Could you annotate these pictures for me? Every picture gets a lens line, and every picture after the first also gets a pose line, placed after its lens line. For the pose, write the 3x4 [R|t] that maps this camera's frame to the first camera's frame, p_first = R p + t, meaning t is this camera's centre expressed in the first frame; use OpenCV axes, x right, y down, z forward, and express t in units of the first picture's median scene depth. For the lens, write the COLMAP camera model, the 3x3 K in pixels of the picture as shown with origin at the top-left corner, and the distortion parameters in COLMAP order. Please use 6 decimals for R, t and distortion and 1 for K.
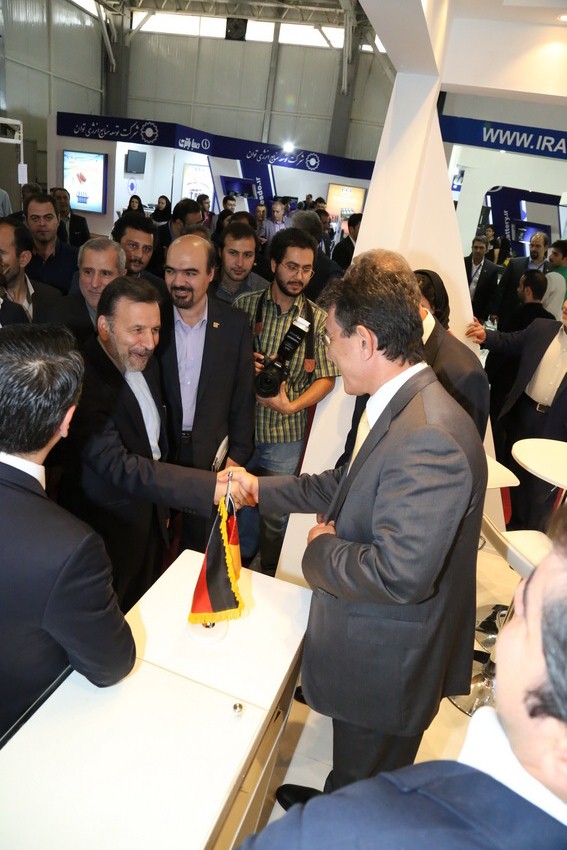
lens RADIAL K [[560.2, 0, 283.5], [0, 560.2, 425.0], [0, 0, 1]] dist [-0.122075, 0.058773]
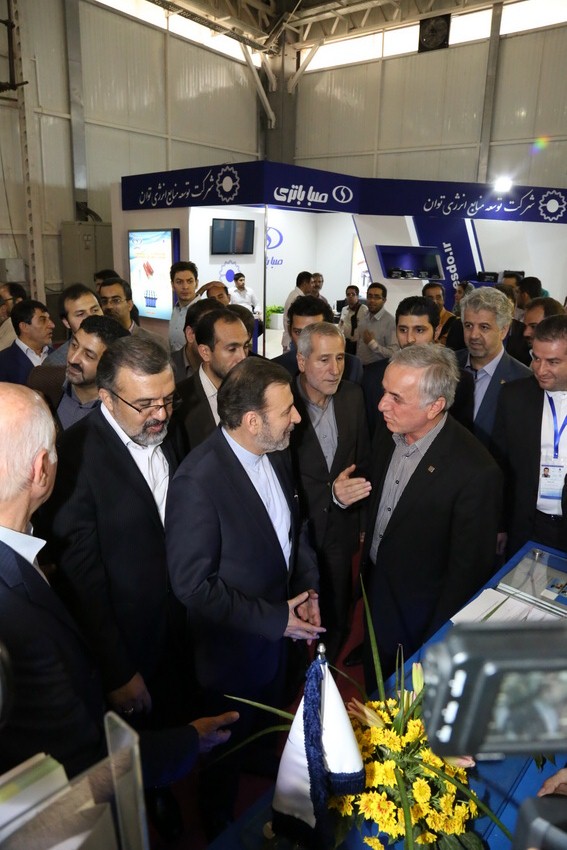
lens RADIAL K [[560.2, 0, 283.5], [0, 560.2, 425.0], [0, 0, 1]] dist [-0.122075, 0.058773]
pose [[0.893618, 0.026468, -0.448048, 0.062332], [-0.086652, 0.989653, -0.114362, -0.185427], [0.440385, 0.141020, 0.886665, 0.449071]]
